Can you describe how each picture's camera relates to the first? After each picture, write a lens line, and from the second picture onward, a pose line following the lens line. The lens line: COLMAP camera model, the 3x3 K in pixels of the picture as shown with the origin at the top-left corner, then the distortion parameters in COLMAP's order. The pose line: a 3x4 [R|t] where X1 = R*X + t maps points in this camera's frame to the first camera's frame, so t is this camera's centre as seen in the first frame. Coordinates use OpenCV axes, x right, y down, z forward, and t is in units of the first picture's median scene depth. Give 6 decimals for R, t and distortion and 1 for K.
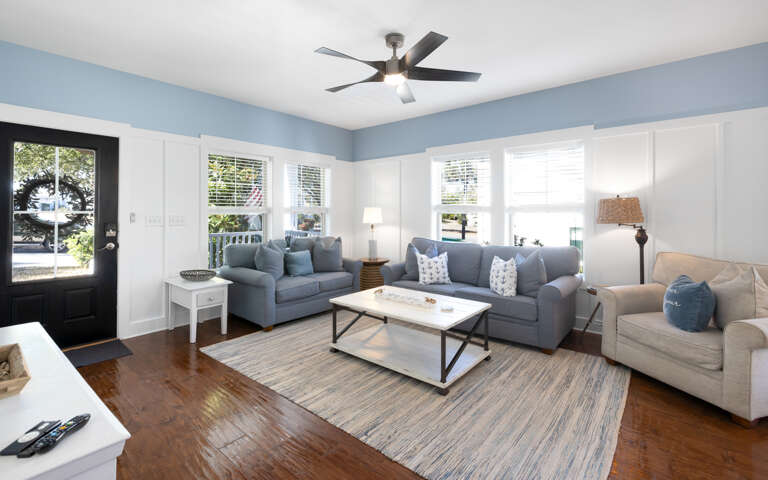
lens RADIAL K [[351.9, 0, 383.9], [0, 351.9, 208.1], [0, 0, 1]] dist [-0.000023, -0.000068]
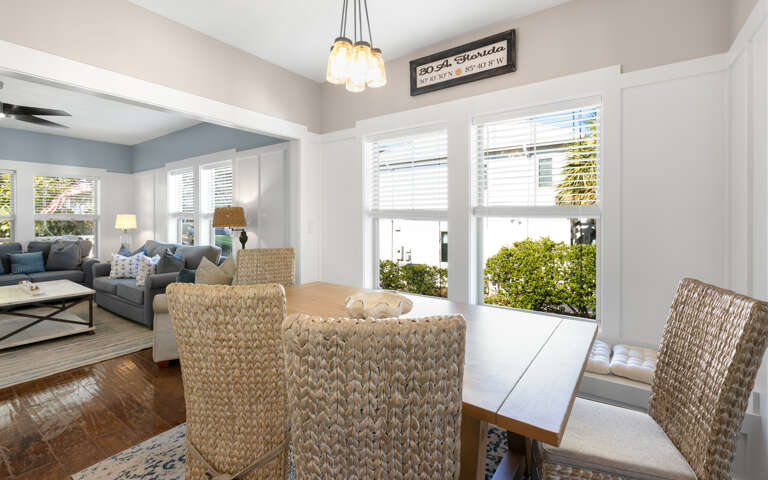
lens RADIAL K [[344.9, 0, 385.6], [0, 344.9, 221.3], [0, 0, 1]] dist [0.000788, 0.000128]
pose [[0.997629, -0.002774, 0.068764, 1.165634], [0.001461, 0.999816, 0.019140, -0.001618], [-0.068805, -0.018994, 0.997449, -0.291212]]
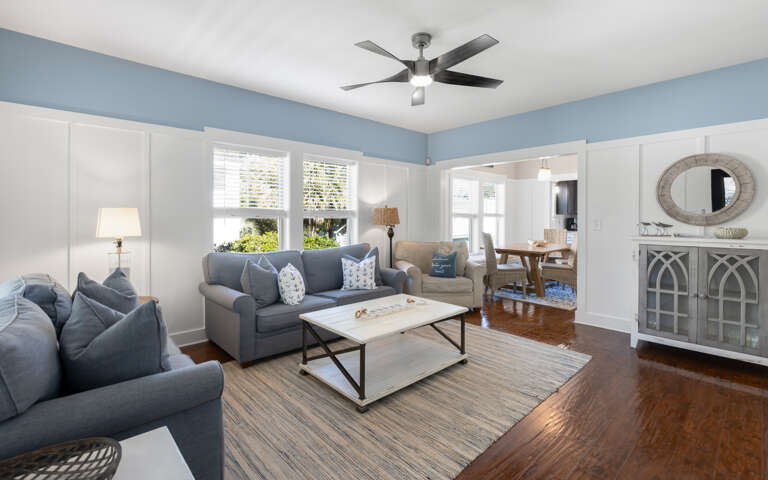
lens RADIAL K [[351.4, 0, 382.1], [0, 351.4, 218.2], [0, 0, 1]] dist [-0.001306, -0.000151]
pose [[0.124887, -0.004239, 0.992162, -0.815456], [-0.013233, 0.999895, 0.005937, 0.008227], [-0.992083, -0.013871, 0.124818, 0.845616]]
